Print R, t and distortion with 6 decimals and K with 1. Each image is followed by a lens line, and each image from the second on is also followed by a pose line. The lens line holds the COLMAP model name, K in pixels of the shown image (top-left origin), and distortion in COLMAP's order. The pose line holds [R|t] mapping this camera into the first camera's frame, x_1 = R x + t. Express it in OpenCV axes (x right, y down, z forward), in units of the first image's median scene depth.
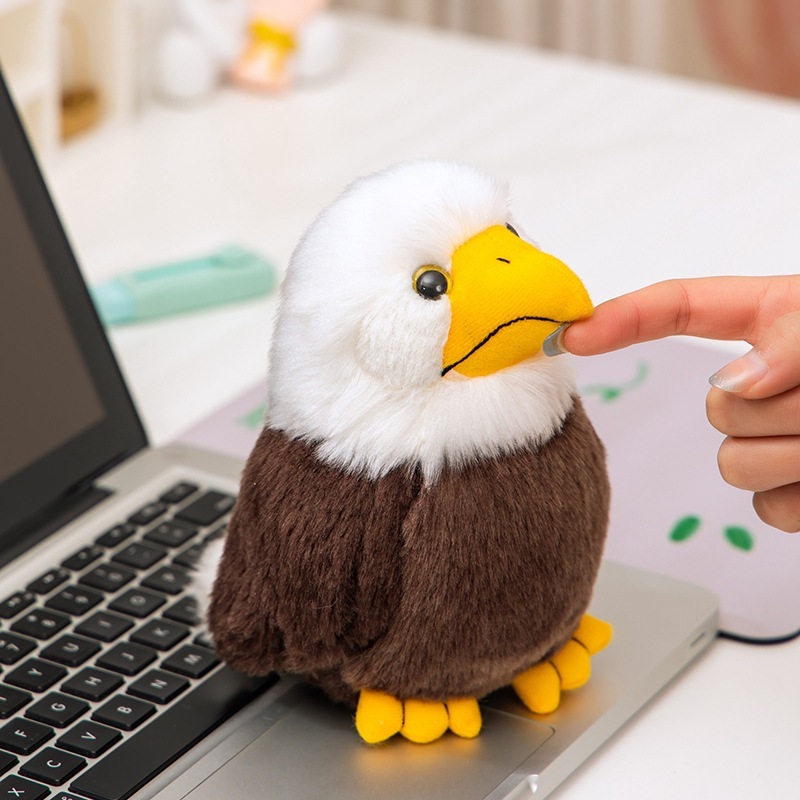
lens RADIAL K [[3872.7, 0, 399.4], [0, 3872.7, 393.9], [0, 0, 1]] dist [0.086249, 0.000000]
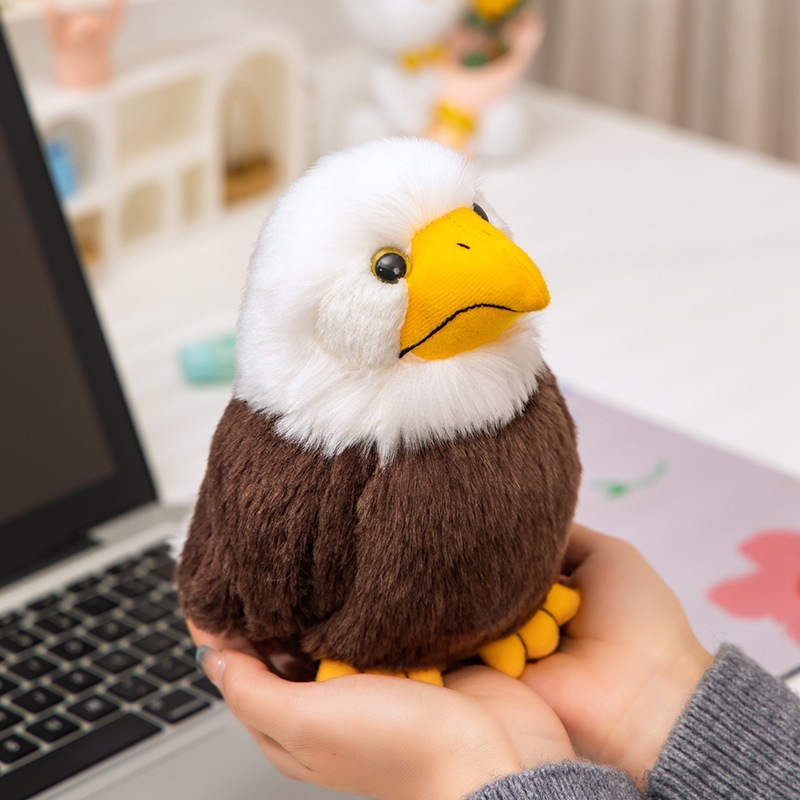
lens RADIAL K [[3872.7, 0, 398.4], [0, 3872.7, 401.9], [0, 0, 1]] dist [0.086249, 0.000000]
pose [[0.997006, 0.040262, -0.066018, 0.076308], [-0.036515, 0.997706, 0.057004, -0.049733], [0.068161, -0.054423, 0.996189, 0.001562]]
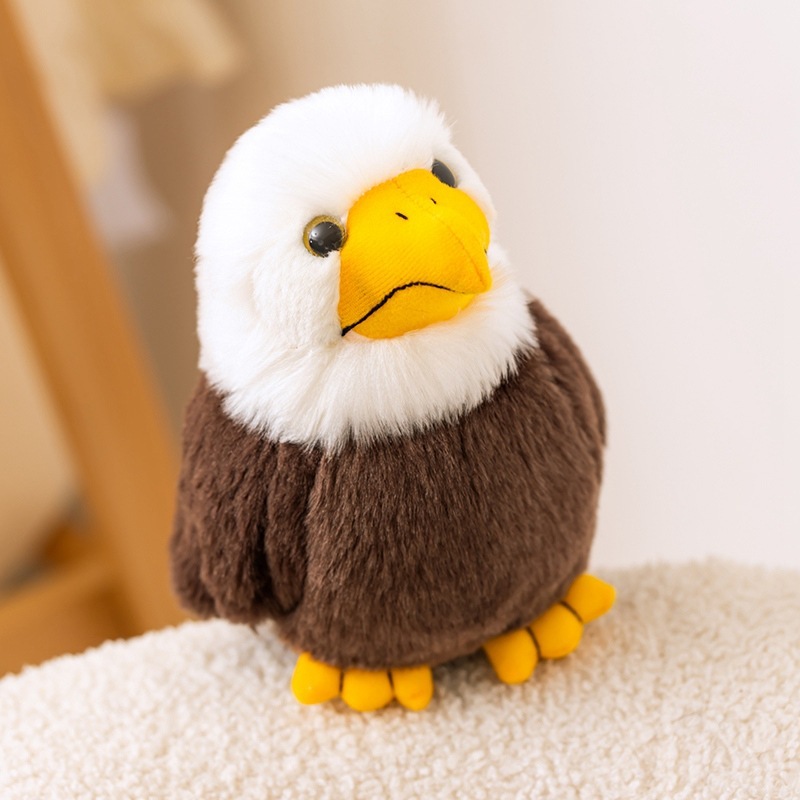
lens RADIAL K [[3872.7, 0, 396.2], [0, 3872.7, 401.2], [0, 0, 1]] dist [0.086249, 0.000000]
pose [[0.952603, 0.075794, -0.294623, 0.288042], [-0.038811, 0.990831, 0.129414, -0.106219], [0.301730, -0.111845, 0.946810, 0.141157]]
